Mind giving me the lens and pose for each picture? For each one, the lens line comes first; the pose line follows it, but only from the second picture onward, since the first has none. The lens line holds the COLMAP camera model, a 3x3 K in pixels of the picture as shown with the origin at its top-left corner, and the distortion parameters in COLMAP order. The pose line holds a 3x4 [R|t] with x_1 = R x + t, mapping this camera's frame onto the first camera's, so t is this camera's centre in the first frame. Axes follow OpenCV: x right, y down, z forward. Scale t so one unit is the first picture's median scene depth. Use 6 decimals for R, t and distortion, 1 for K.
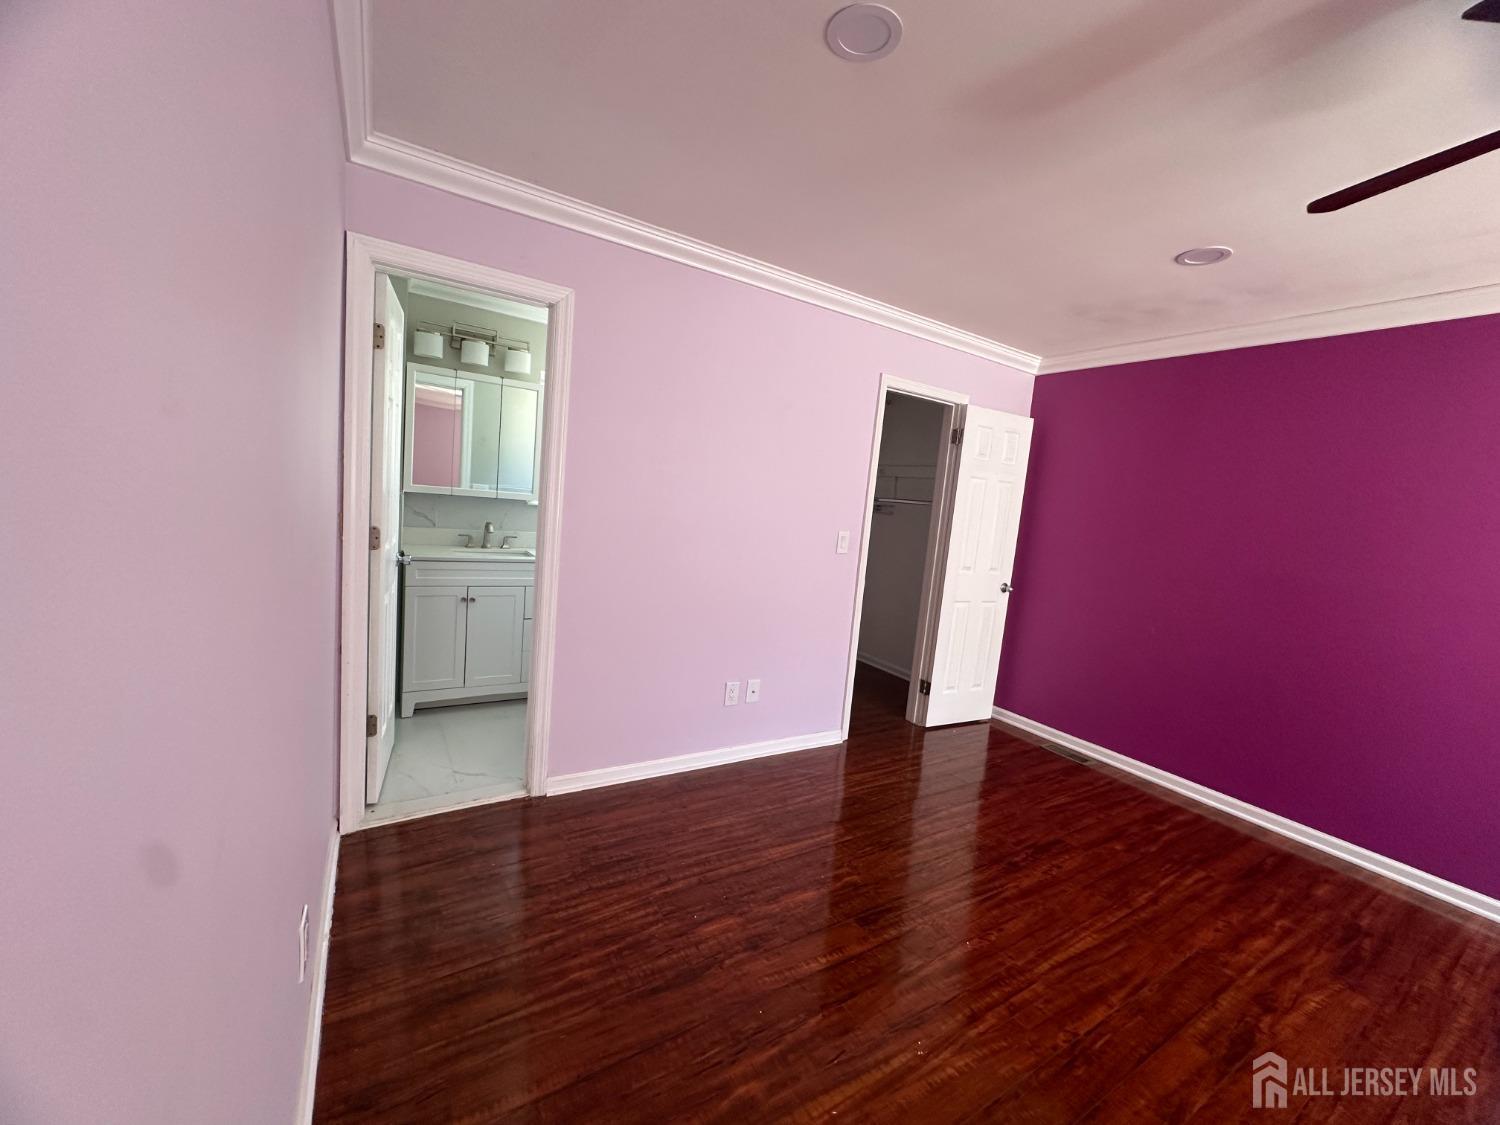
lens RADIAL K [[598.0, 0, 752.0], [0, 598.0, 561.3], [0, 0, 1]] dist [0.000419, 0.000065]
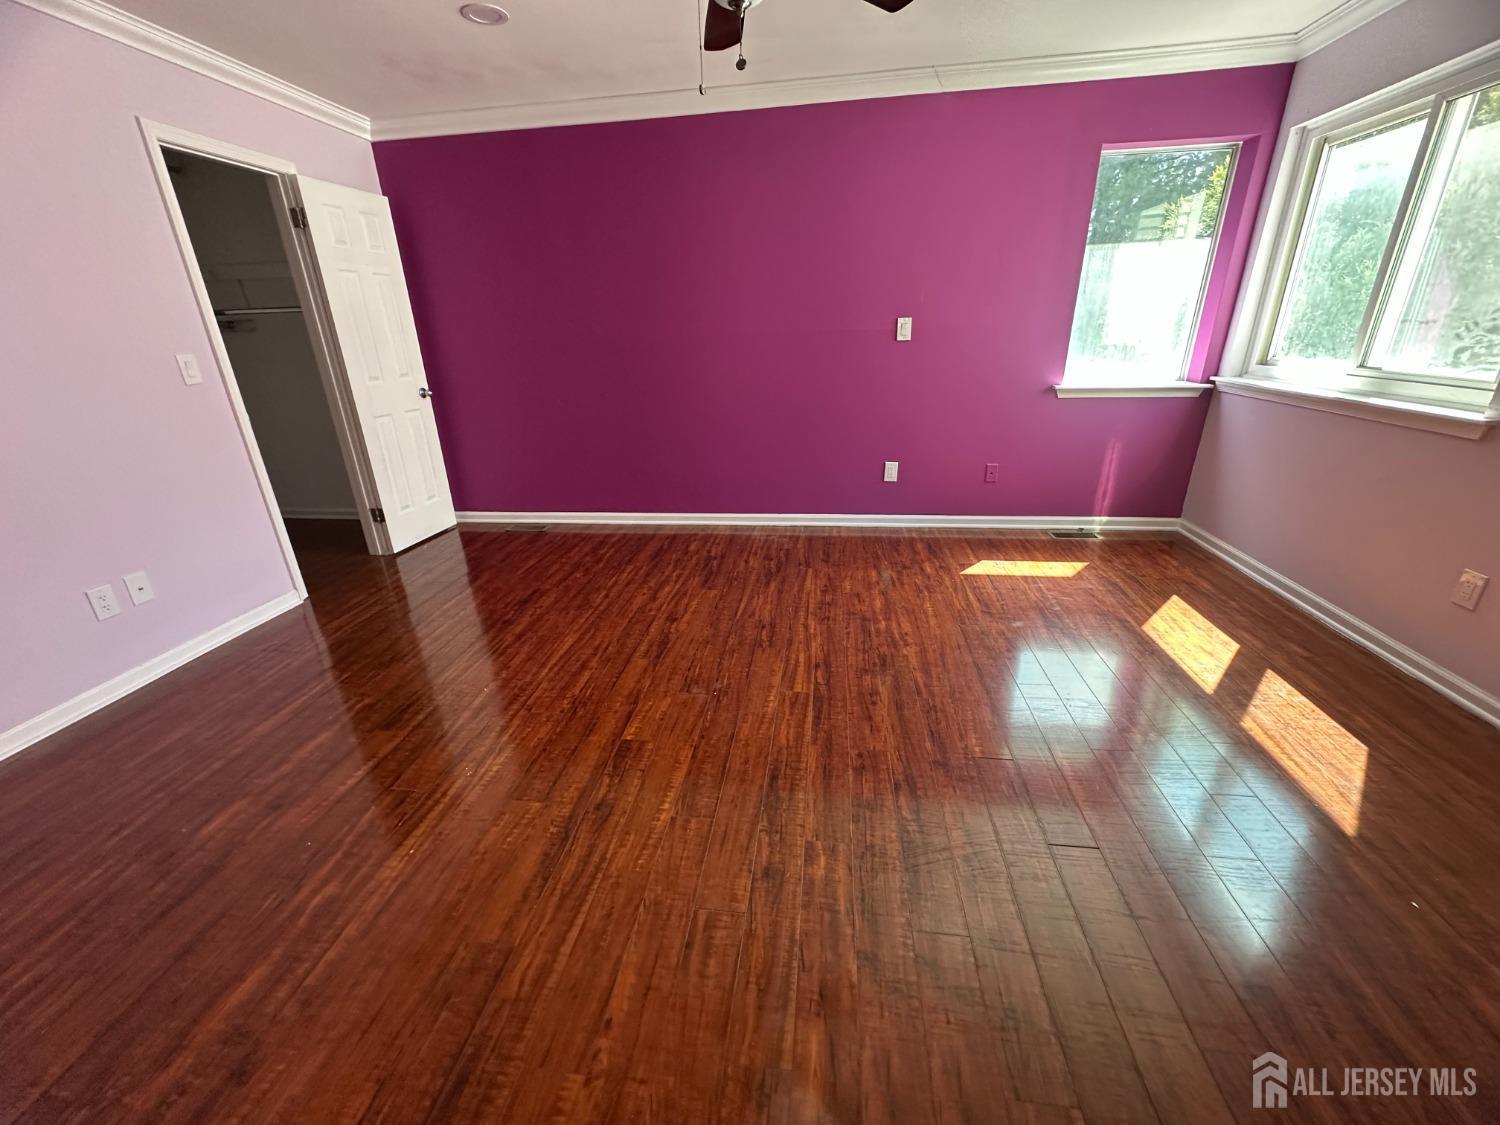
lens RADIAL K [[598.0, 0, 748.5], [0, 598.0, 563.6], [0, 0, 1]] dist [0.000419, 0.000065]
pose [[0.634232, -0.384157, 0.670949, -0.007428], [0.169125, 0.915739, 0.364443, 0.050365], [-0.754418, -0.117667, 0.645762, -0.103158]]
